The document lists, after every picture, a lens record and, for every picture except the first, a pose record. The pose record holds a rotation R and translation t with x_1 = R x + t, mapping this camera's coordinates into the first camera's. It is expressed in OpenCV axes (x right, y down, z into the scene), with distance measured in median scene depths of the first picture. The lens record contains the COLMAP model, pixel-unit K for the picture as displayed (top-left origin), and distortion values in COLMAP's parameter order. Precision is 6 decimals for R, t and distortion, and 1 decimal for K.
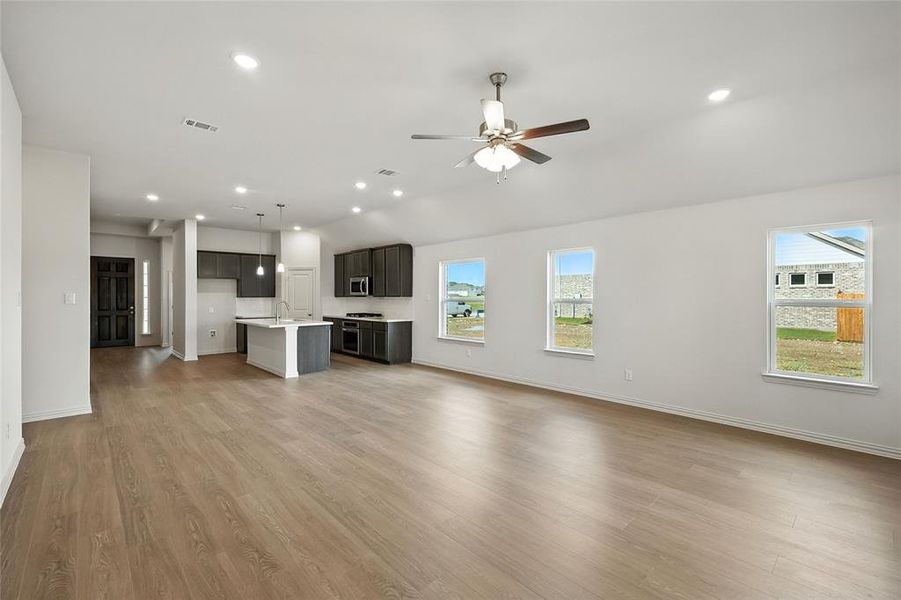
lens RADIAL K [[392.8, 0, 450.9], [0, 392.8, 297.0], [0, 0, 1]] dist [0.001628, 0.000346]
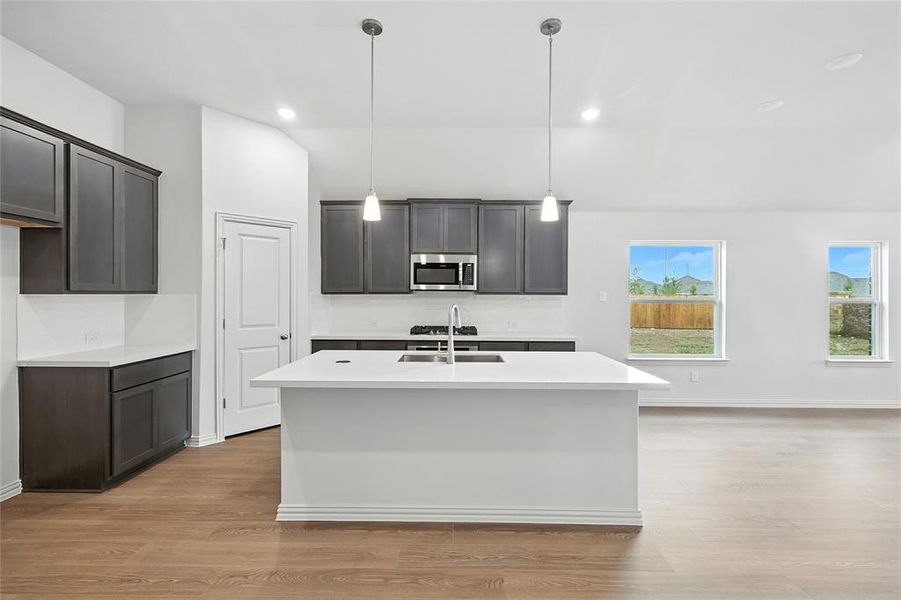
lens RADIAL K [[390.7, 0, 450.5], [0, 390.7, 300.0], [0, 0, 1]] dist [0.000727, 0.000428]
pose [[0.692982, -0.005463, 0.720934, -0.618132], [-0.005342, 0.999905, 0.012711, 0.000877], [-0.720935, -0.012660, 0.692887, 0.690899]]
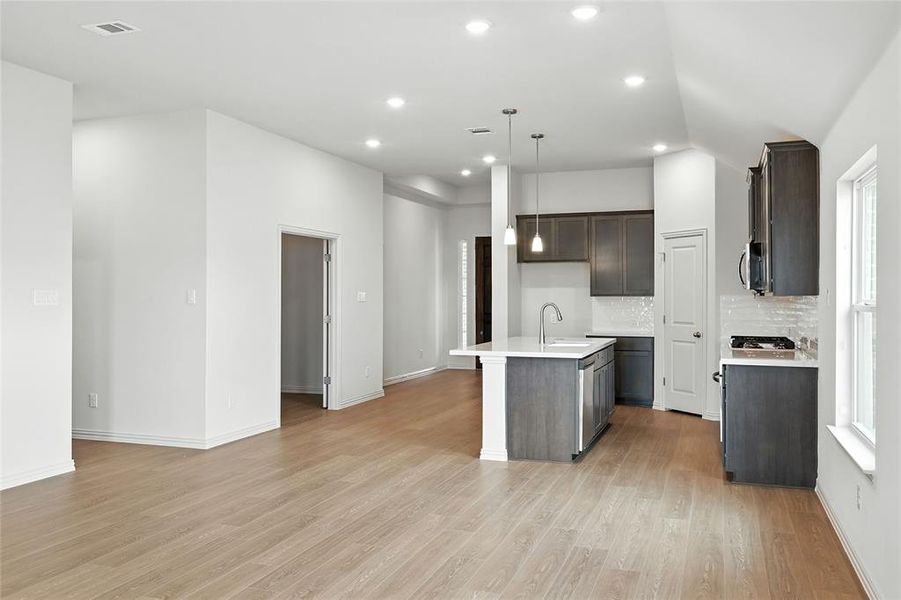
lens RADIAL K [[750.3, 0, 451.7], [0, 750.3, 291.0], [0, 0, 1]] dist [-0.000459, 0.000327]
pose [[0.459799, -0.004289, -0.888013, 0.316530], [-0.000490, 0.999987, -0.005083, -0.000497], [0.888023, 0.002772, 0.459790, 0.415829]]
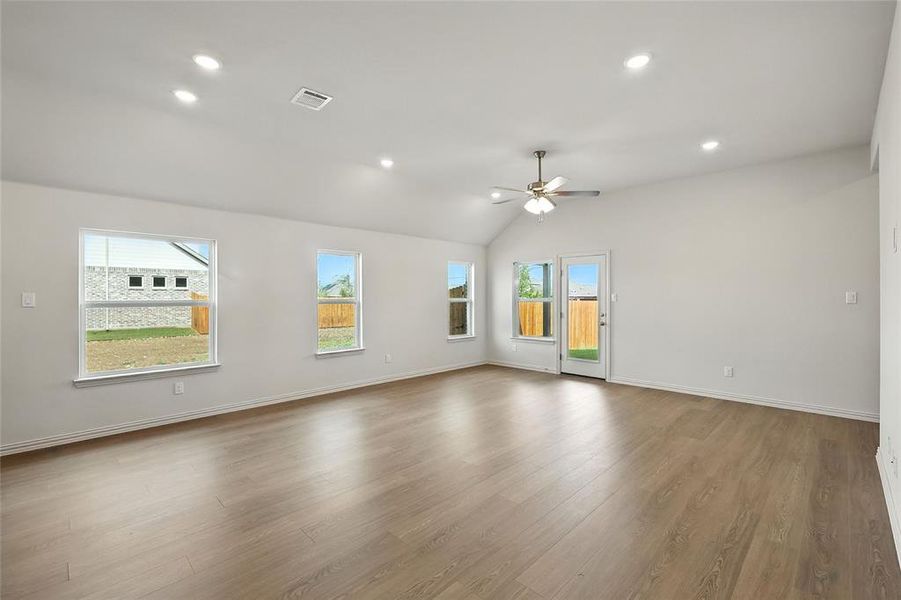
lens RADIAL K [[395.0, 0, 452.3], [0, 395.0, 294.7], [0, 0, 1]] dist [0.001816, 0.000438]
pose [[-0.039114, 0.007492, 0.999207, -0.492078], [0.002603, 0.999969, -0.007395, 0.000760], [-0.999231, 0.002312, -0.039132, 0.491901]]
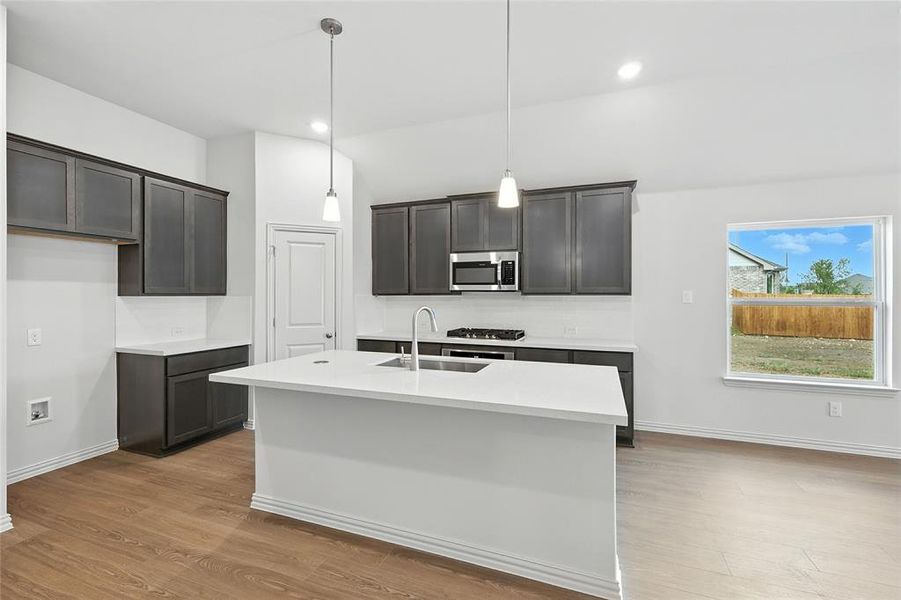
lens RADIAL K [[392.8, 0, 450.9], [0, 392.8, 297.0], [0, 0, 1]] dist [0.001628, 0.000346]
pose [[0.898594, 0.000676, 0.438780, -0.498980], [-0.002118, 0.999994, 0.002796, 0.001058], [-0.438775, -0.003442, 0.898590, 0.636459]]
